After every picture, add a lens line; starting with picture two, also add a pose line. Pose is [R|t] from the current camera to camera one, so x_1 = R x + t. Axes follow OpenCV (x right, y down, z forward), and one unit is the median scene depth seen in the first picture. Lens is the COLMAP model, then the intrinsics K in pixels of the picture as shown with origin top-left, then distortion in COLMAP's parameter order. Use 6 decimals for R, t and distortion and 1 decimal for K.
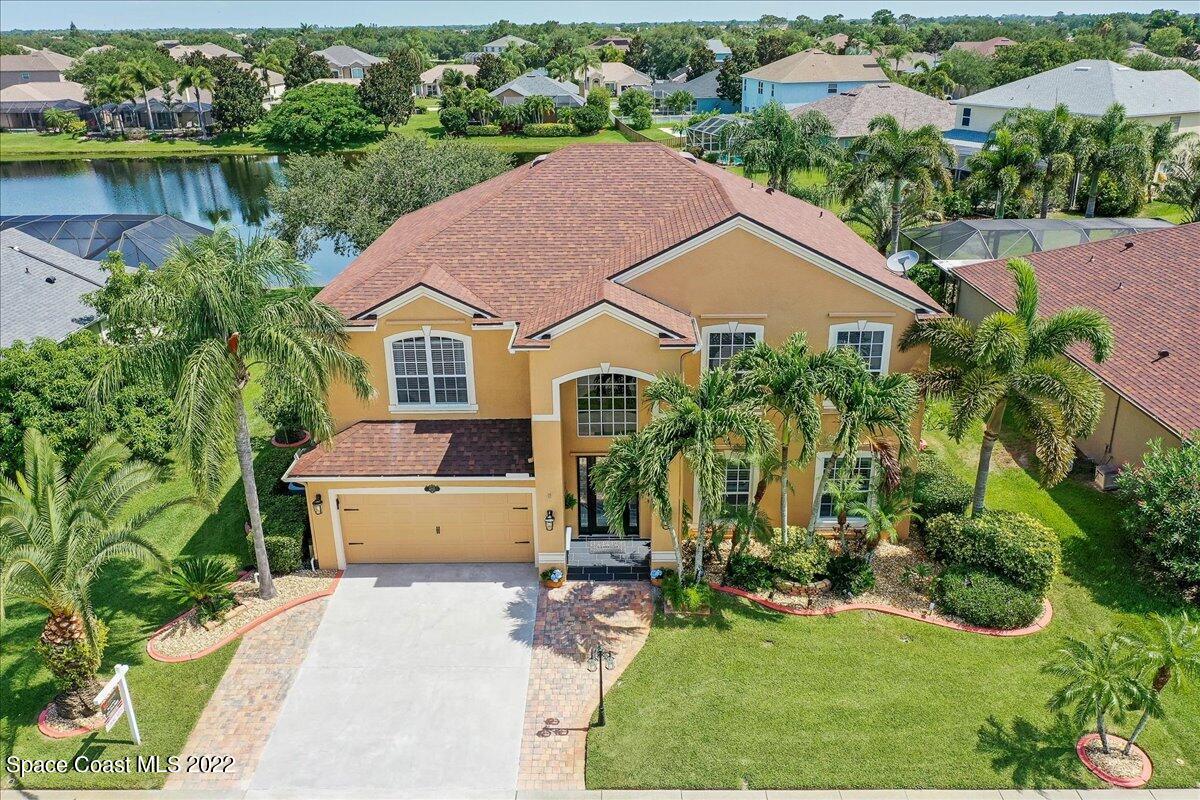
lens RADIAL K [[944.4, 0, 600.4], [0, 944.4, 388.1], [0, 0, 1]] dist [-0.000100, -0.002204]
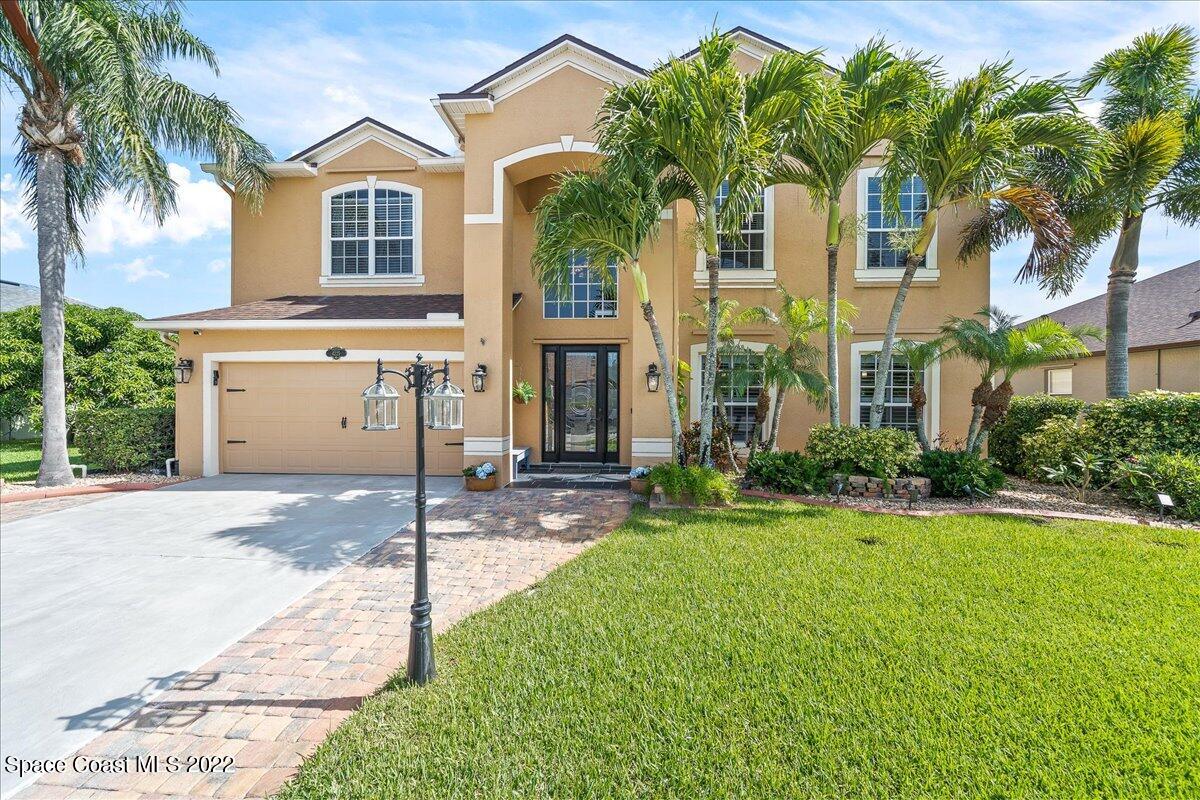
lens RADIAL K [[464.6, 0, 604.6], [0, 464.6, 400.8], [0, 0, 1]] dist [-0.000530, -0.000033]
pose [[0.998542, 0.018103, -0.050849, 0.050984], [-0.035129, 0.933208, -0.357616, 0.264192], [0.040979, 0.358881, 0.932483, 0.681915]]
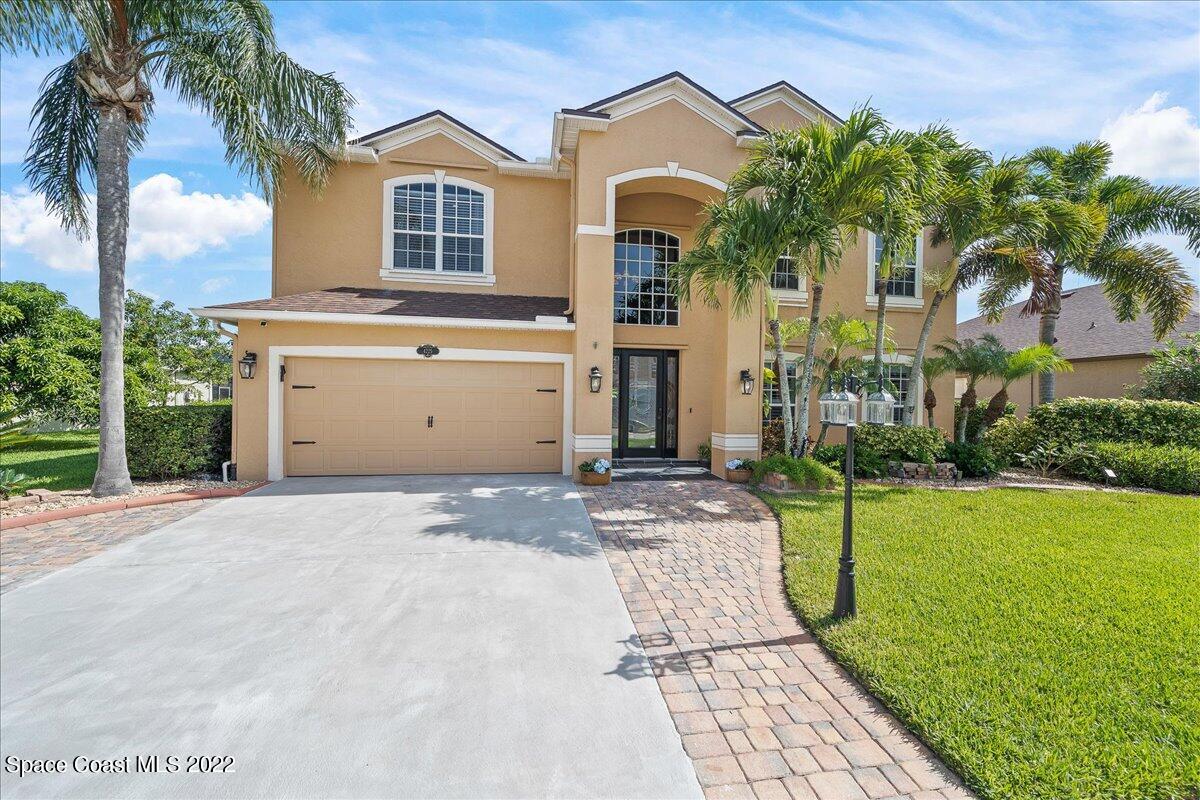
lens RADIAL K [[464.6, 0, 604.6], [0, 464.6, 400.8], [0, 0, 1]] dist [-0.000530, -0.000033]
pose [[0.984521, 0.025891, 0.173346, -0.105196], [0.037840, 0.934304, -0.354464, 0.274335], [-0.171135, 0.355536, 0.918862, 0.661114]]
